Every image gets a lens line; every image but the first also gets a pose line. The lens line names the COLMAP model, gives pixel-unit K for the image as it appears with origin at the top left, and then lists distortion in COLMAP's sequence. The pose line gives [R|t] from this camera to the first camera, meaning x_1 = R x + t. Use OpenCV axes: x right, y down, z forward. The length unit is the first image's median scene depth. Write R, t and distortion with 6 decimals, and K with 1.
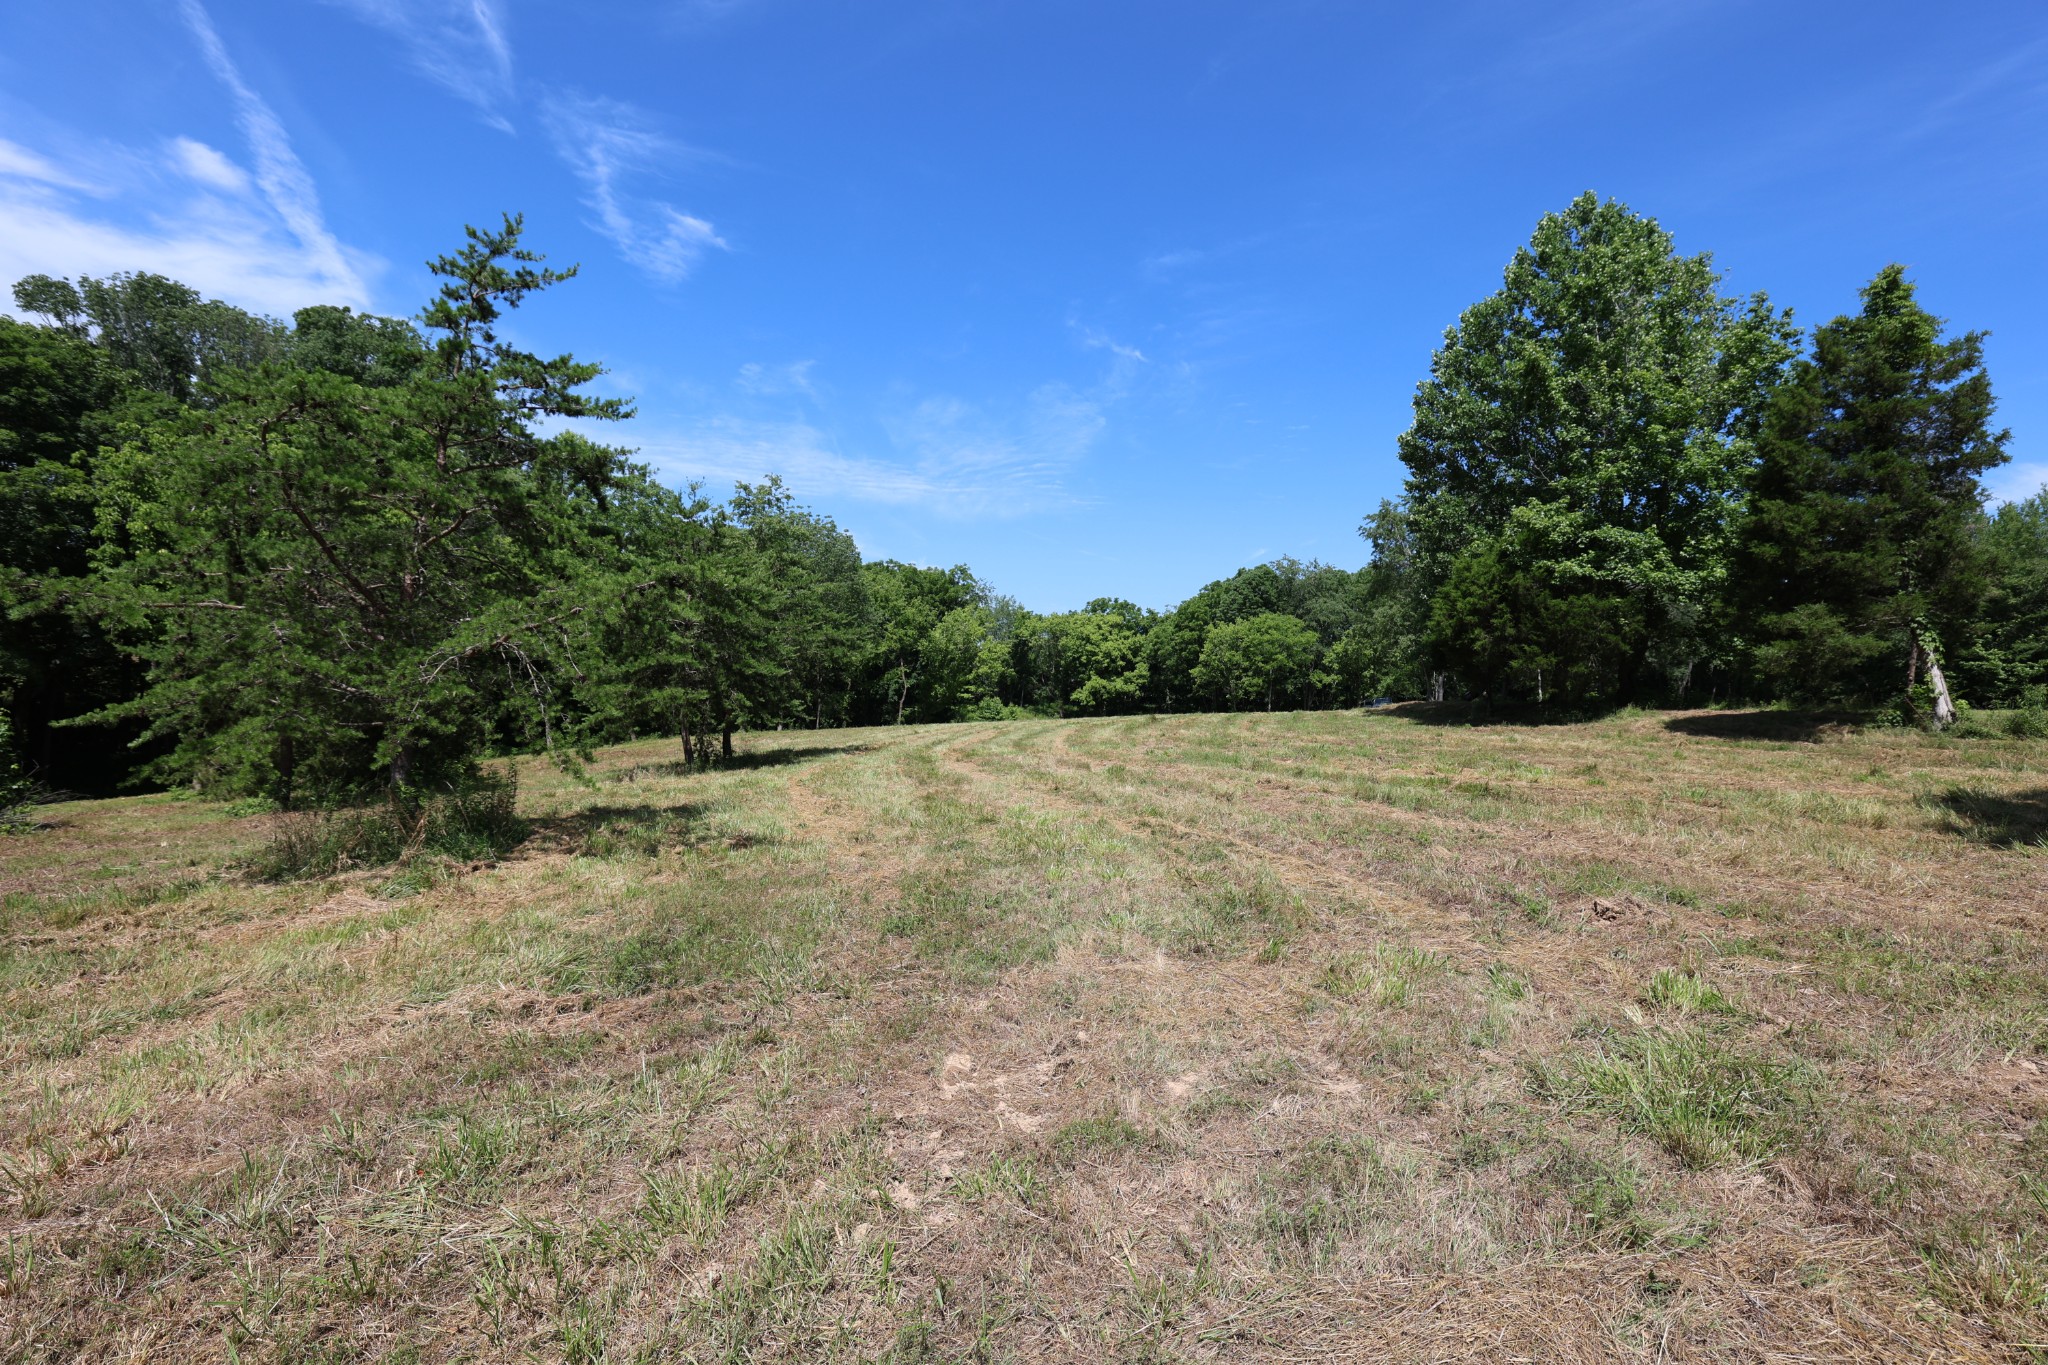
lens RADIAL K [[897.7, 0, 1006.7], [0, 897.7, 677.9], [0, 0, 1]] dist [-0.032039, 0.016024]
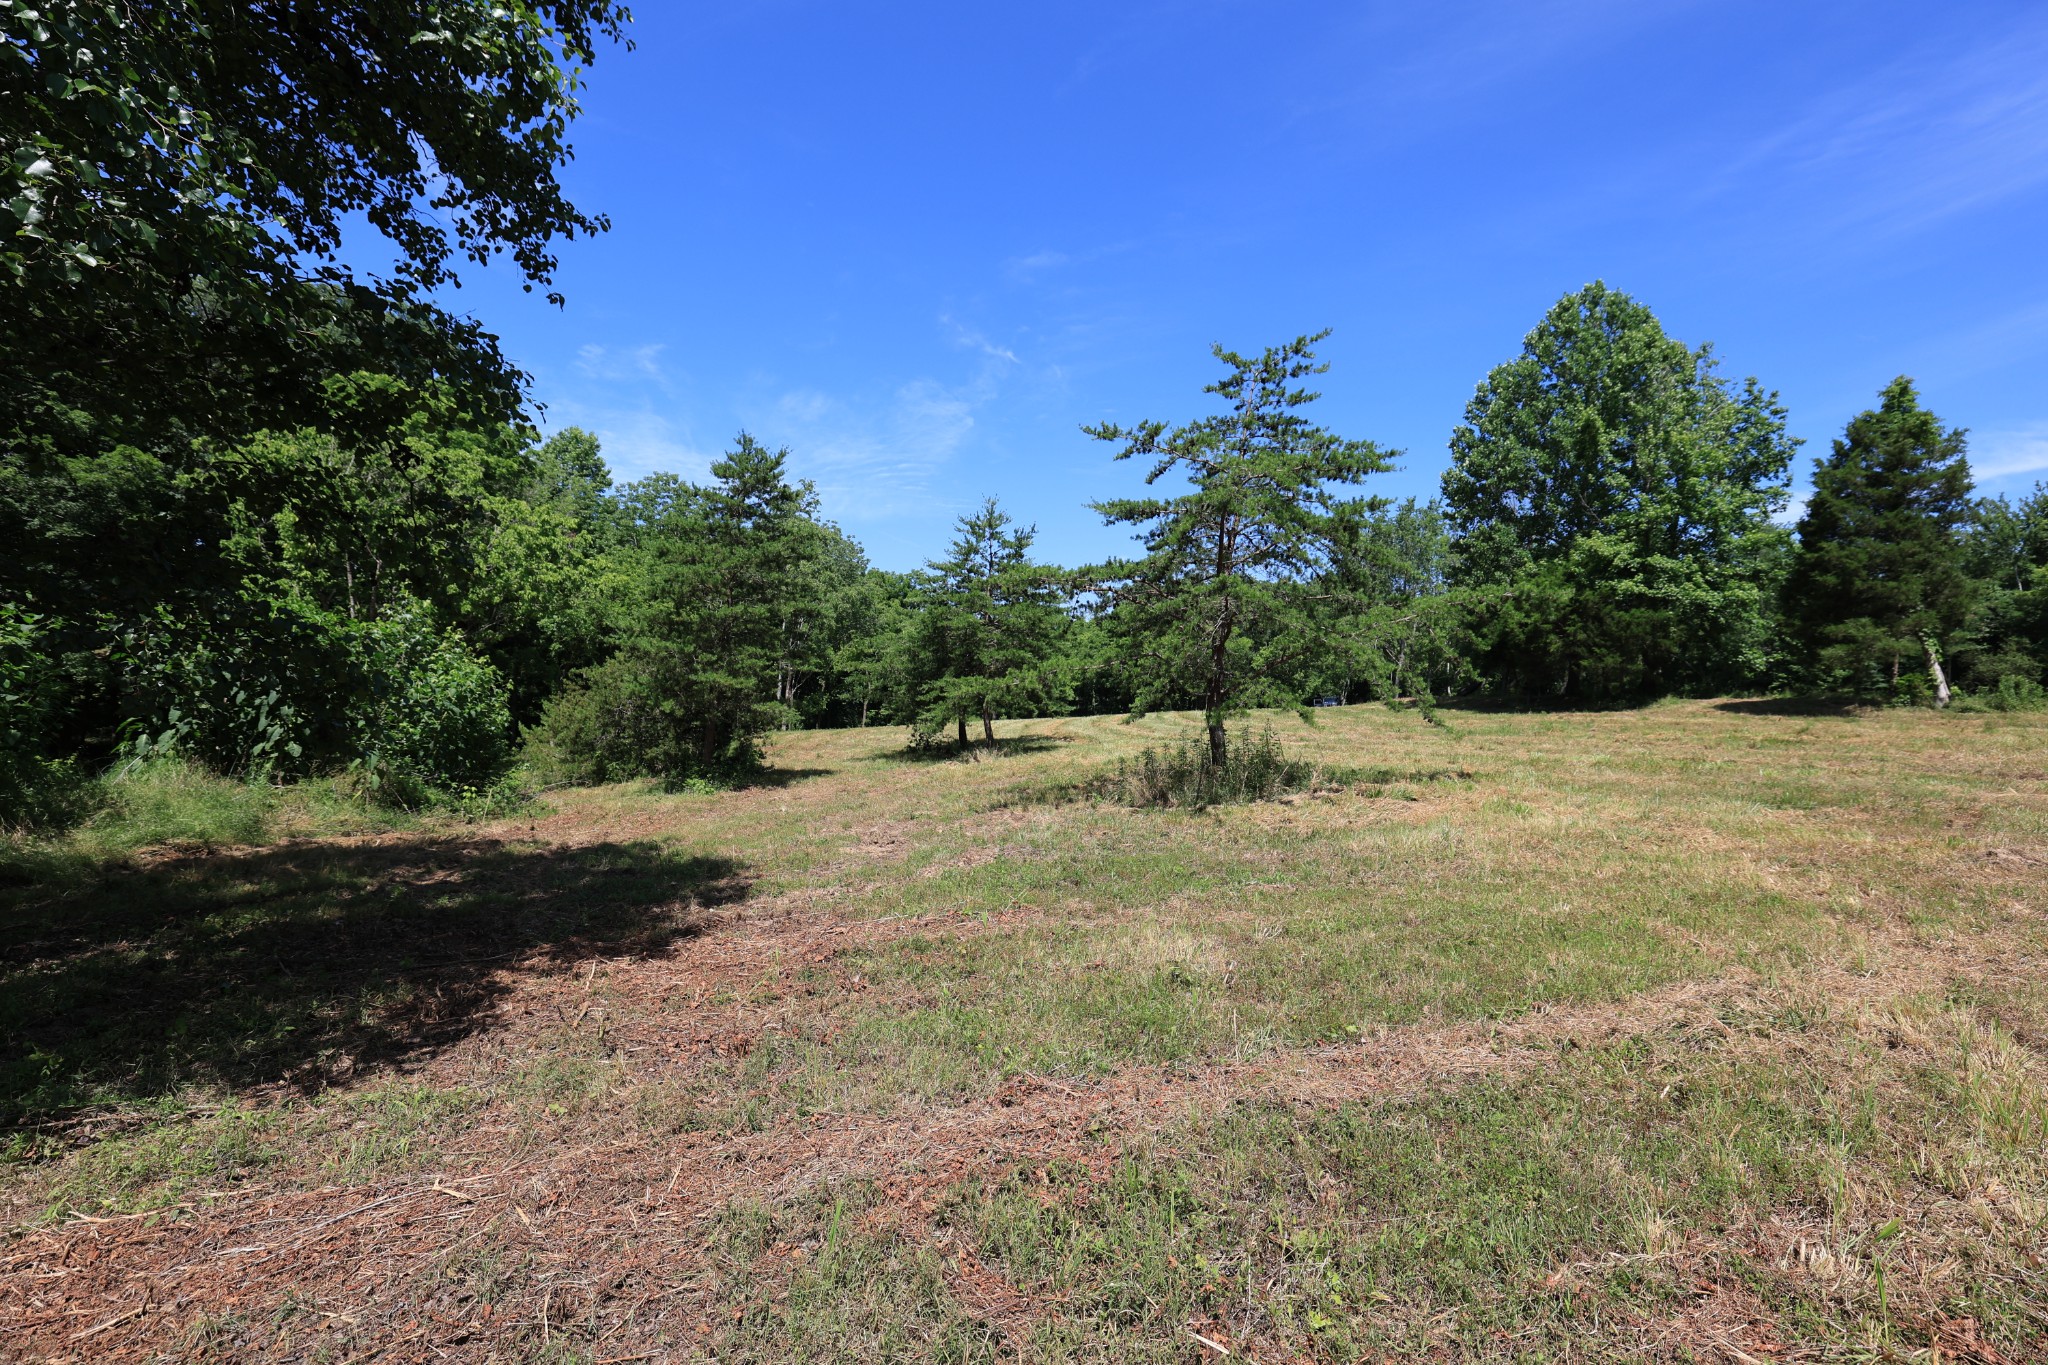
lens RADIAL K [[897.7, 0, 1007.7], [0, 897.7, 682.5], [0, 0, 1]] dist [-0.032039, 0.016024]
pose [[0.988269, 0.000278, 0.152721, -0.437380], [-0.000462, 0.999999, 0.001165, 0.011666], [-0.152721, -0.001222, 0.988269, -0.118528]]
